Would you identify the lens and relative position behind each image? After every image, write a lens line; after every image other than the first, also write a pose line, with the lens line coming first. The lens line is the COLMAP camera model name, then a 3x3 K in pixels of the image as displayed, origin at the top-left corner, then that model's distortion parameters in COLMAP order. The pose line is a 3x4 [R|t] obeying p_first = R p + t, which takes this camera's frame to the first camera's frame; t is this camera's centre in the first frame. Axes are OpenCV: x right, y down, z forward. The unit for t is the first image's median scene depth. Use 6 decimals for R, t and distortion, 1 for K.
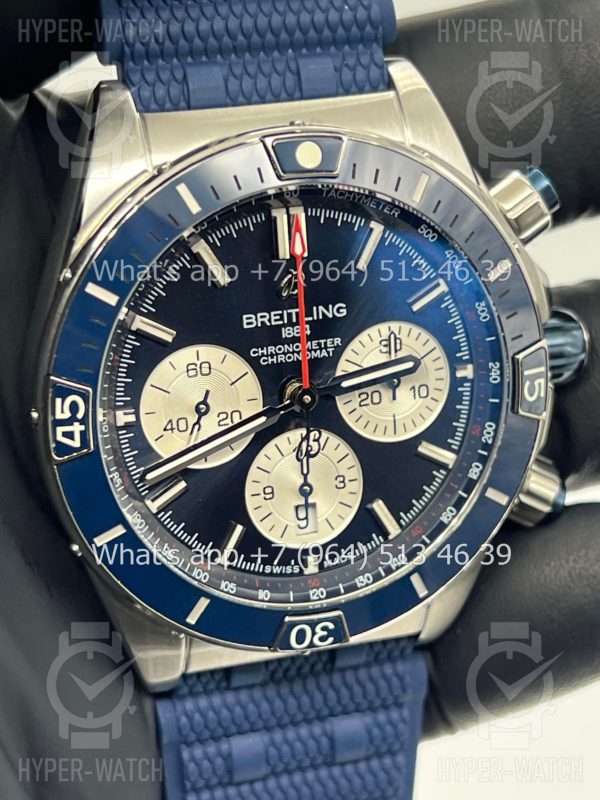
lens RADIAL K [[1891.3, 0, 300.0], [0, 1891.3, 400.0], [0, 0, 1]] dist [0.259065, -0.773727]
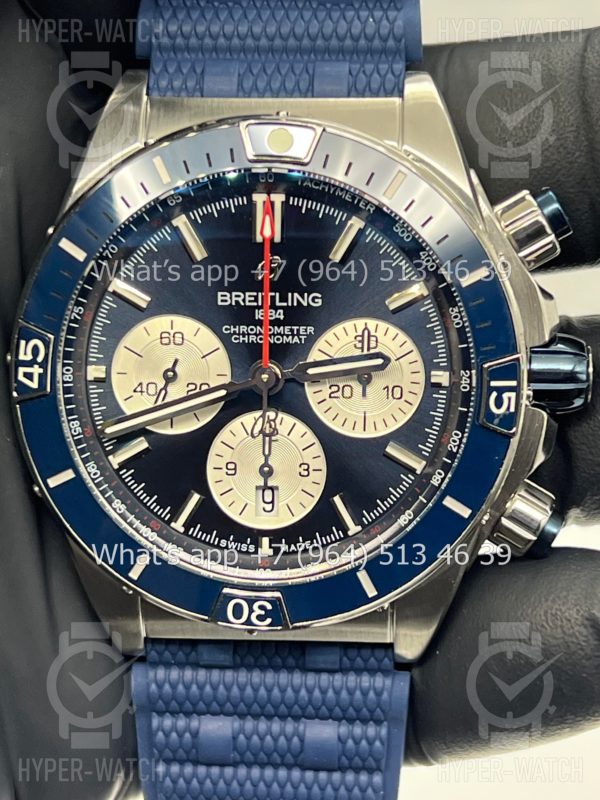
lens RADIAL K [[1841.9, 0, 300.0], [0, 1841.9, 400.0], [0, 0, 1]] dist [0.292999, -0.115733]
pose [[0.924872, 0.107943, -0.364636, 0.385741], [-0.150228, 0.984585, -0.089576, 0.097638], [0.349346, 0.137625, 0.926831, 0.072032]]
